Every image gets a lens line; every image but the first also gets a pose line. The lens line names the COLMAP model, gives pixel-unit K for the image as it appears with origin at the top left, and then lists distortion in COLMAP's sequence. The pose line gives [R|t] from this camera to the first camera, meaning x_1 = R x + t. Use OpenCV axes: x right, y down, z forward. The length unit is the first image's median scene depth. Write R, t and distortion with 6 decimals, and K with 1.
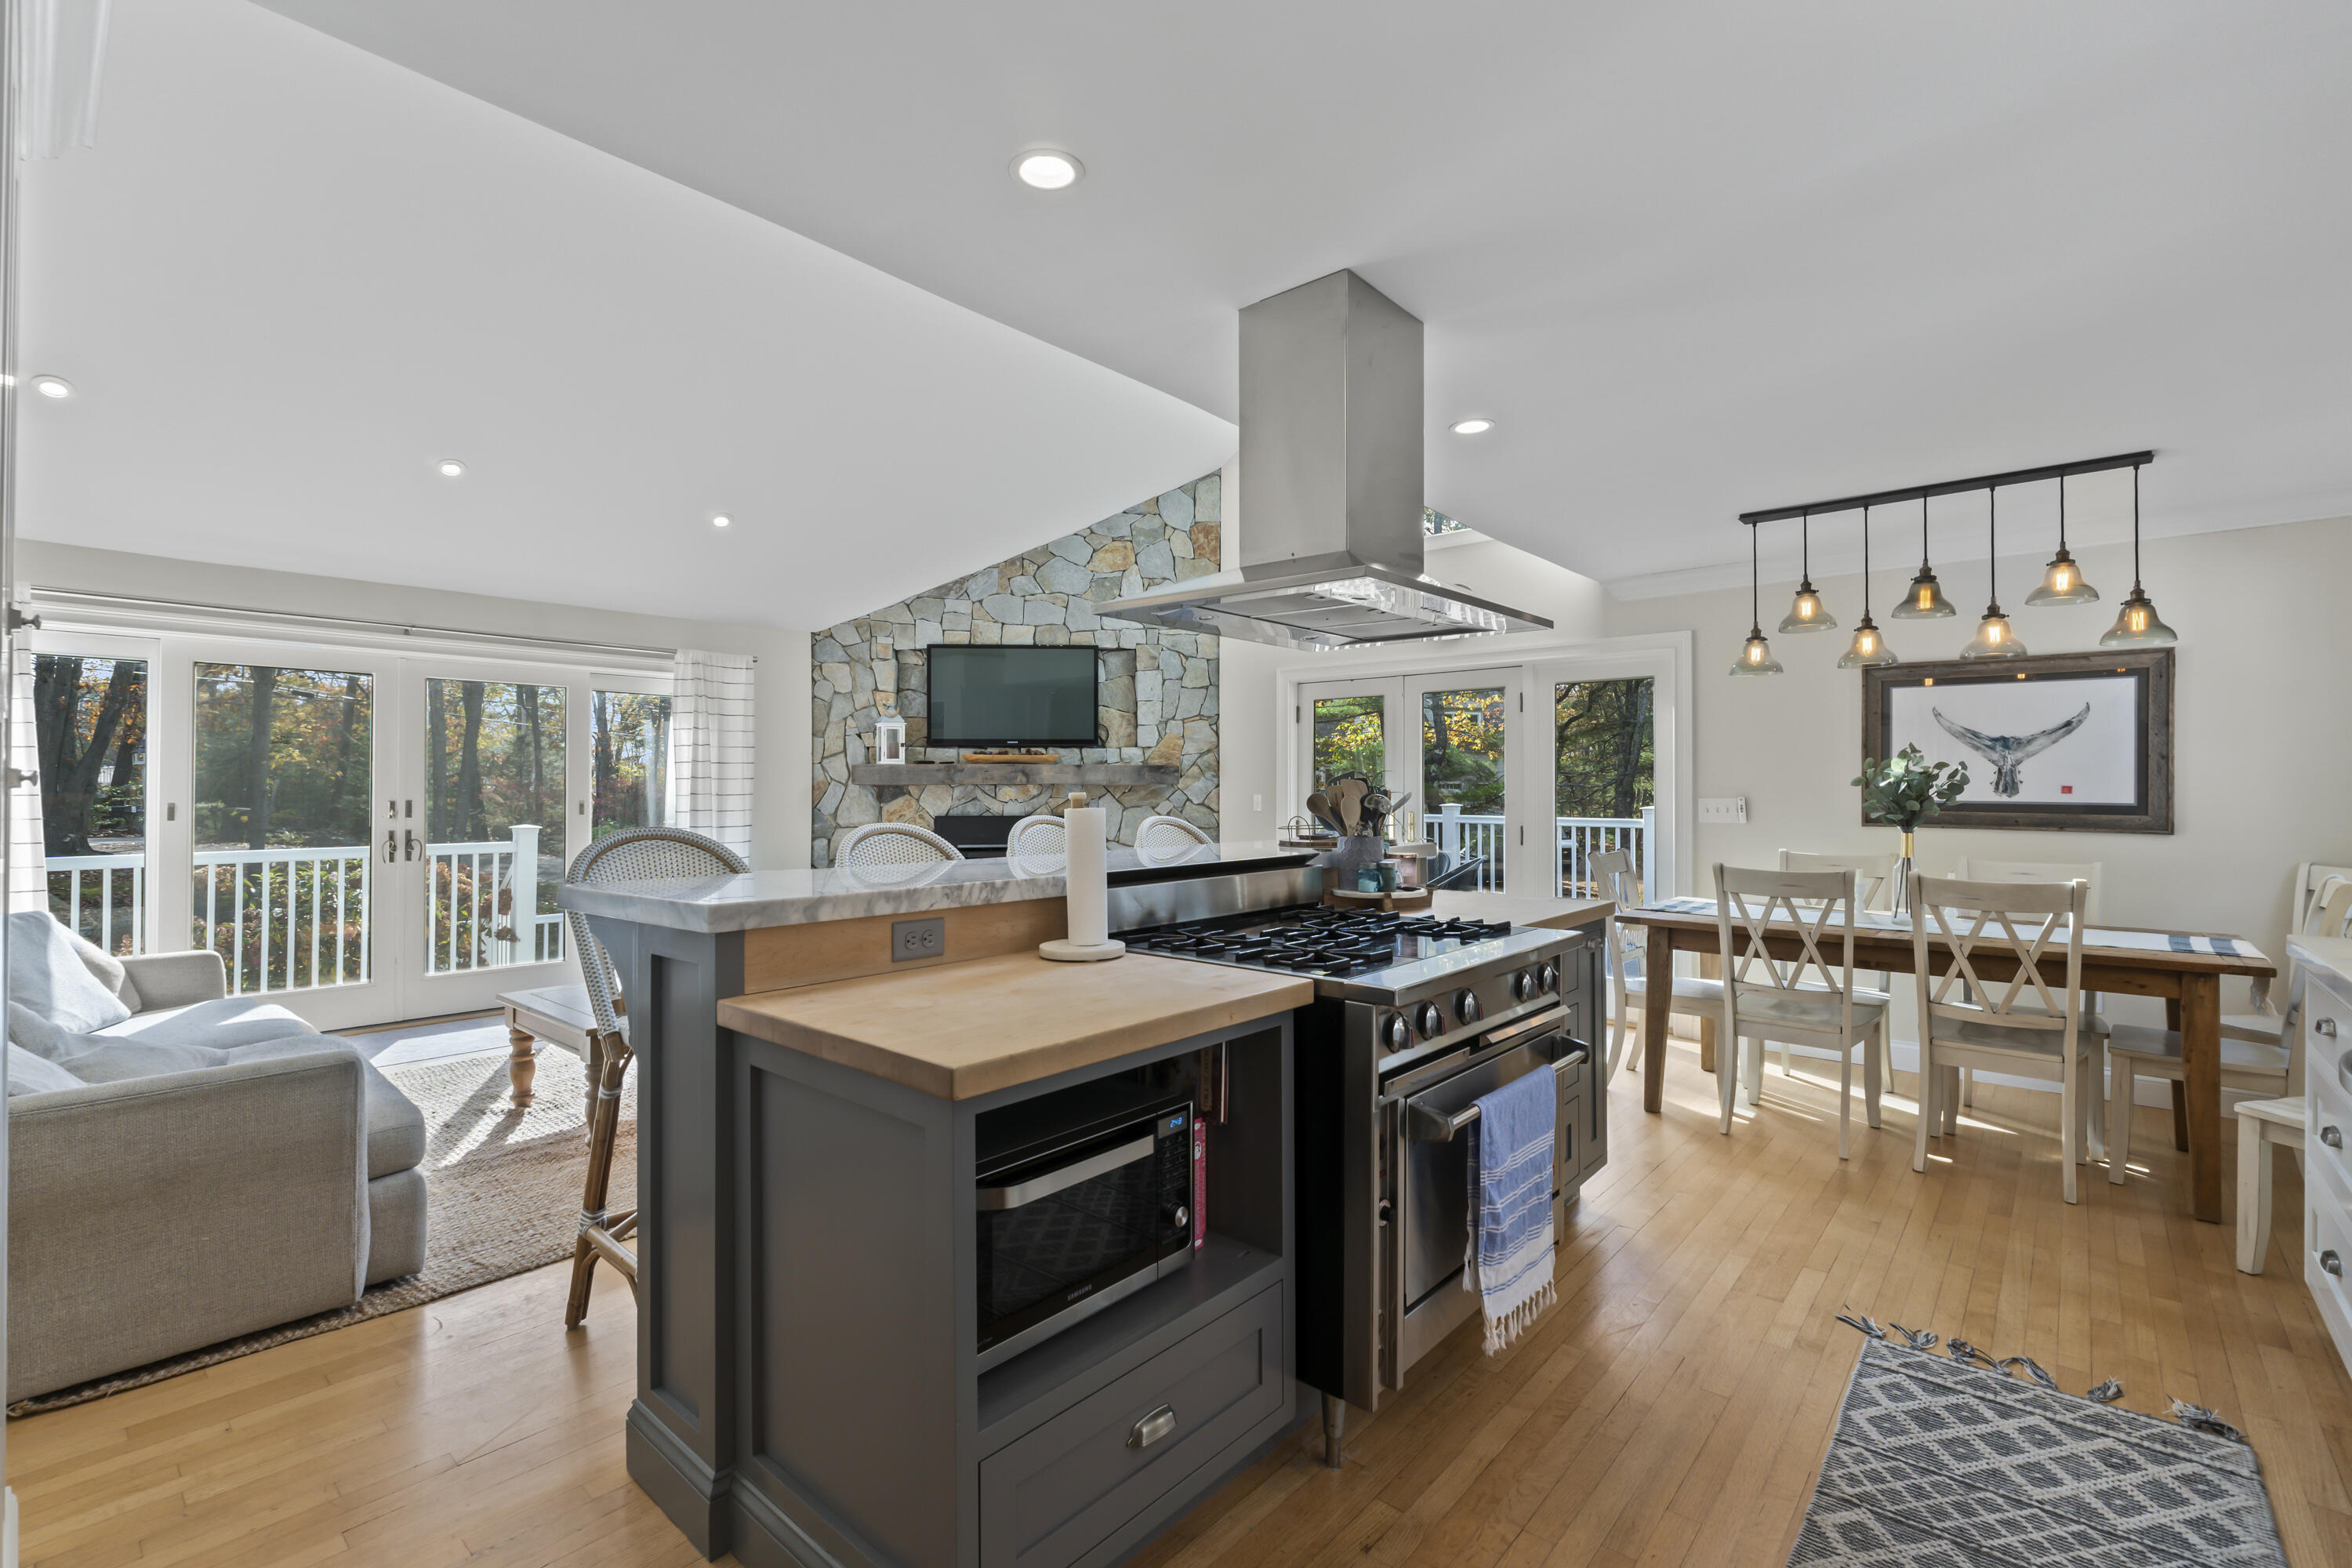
lens RADIAL K [[1031.6, 0, 1171.4], [0, 1031.6, 780.5], [0, 0, 1]] dist [-0.007905, 0.000417]
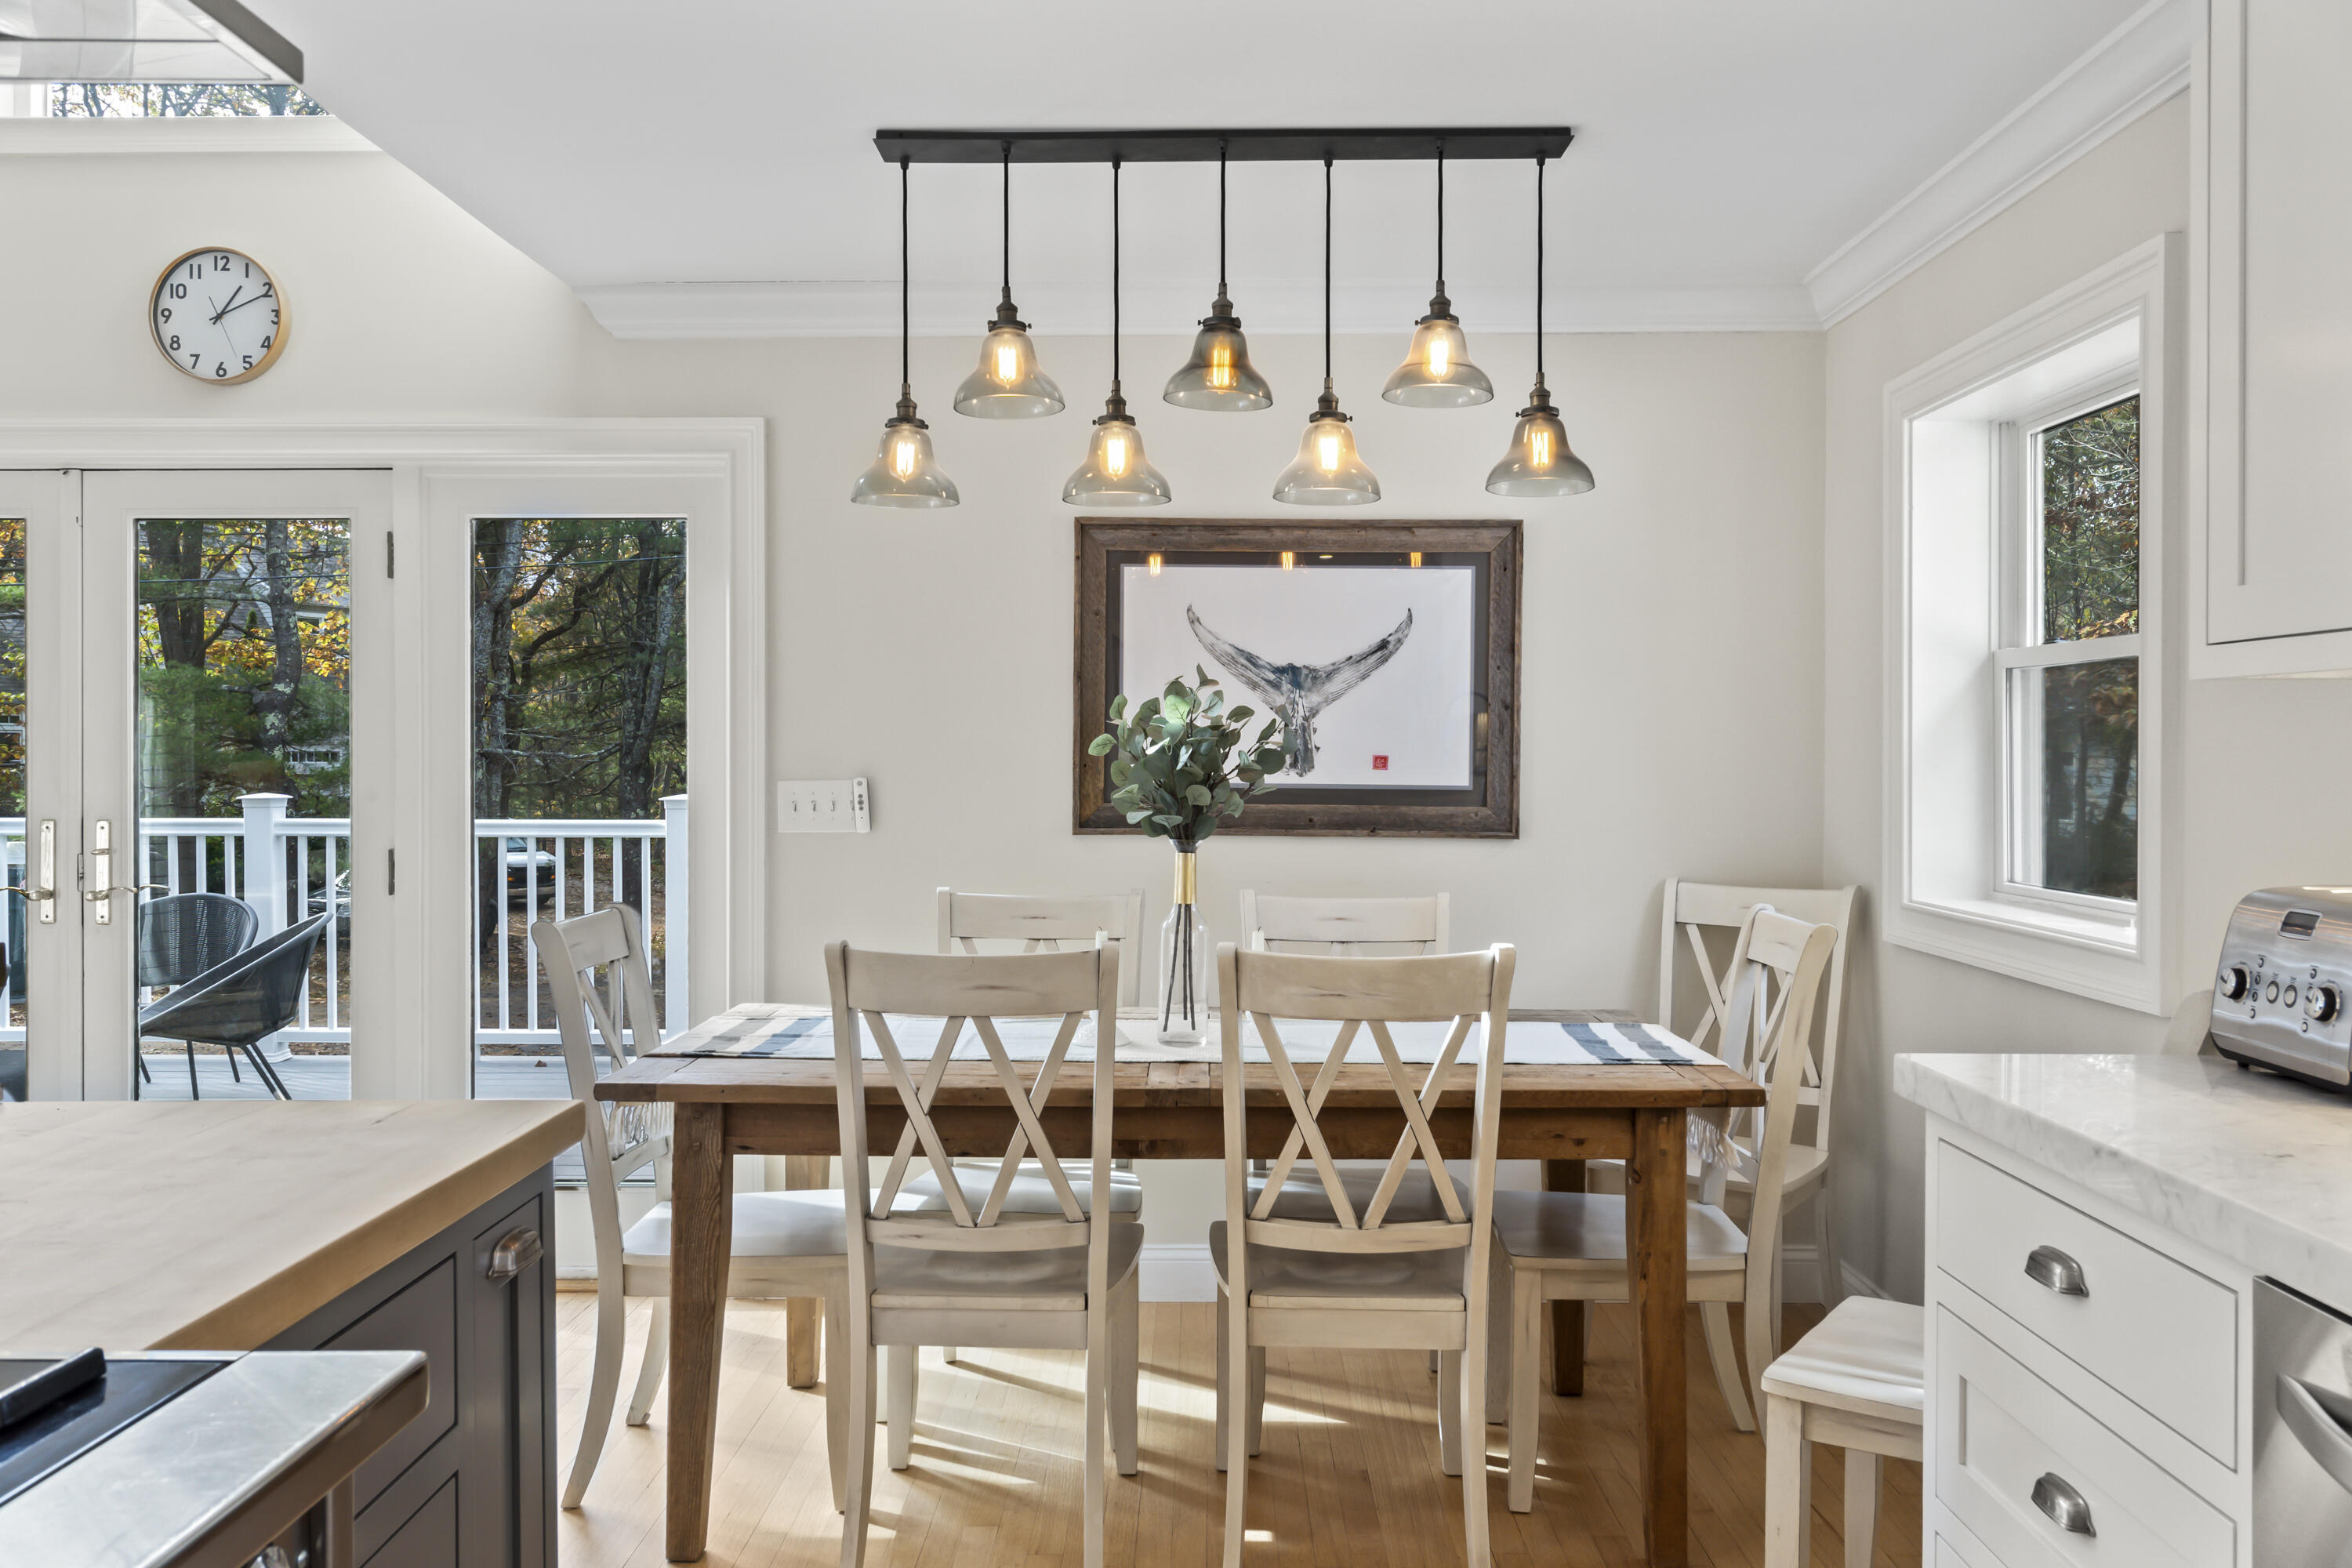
lens RADIAL K [[1795.0, 0, 1177.7], [0, 1795.0, 782.9], [0, 0, 1]] dist [-0.004886, 0.003358]
pose [[0.760069, -0.007920, 0.649794, 0.147219], [-0.005225, 0.999819, 0.018298, 0.002777], [-0.649821, -0.017303, 0.759890, 0.320505]]
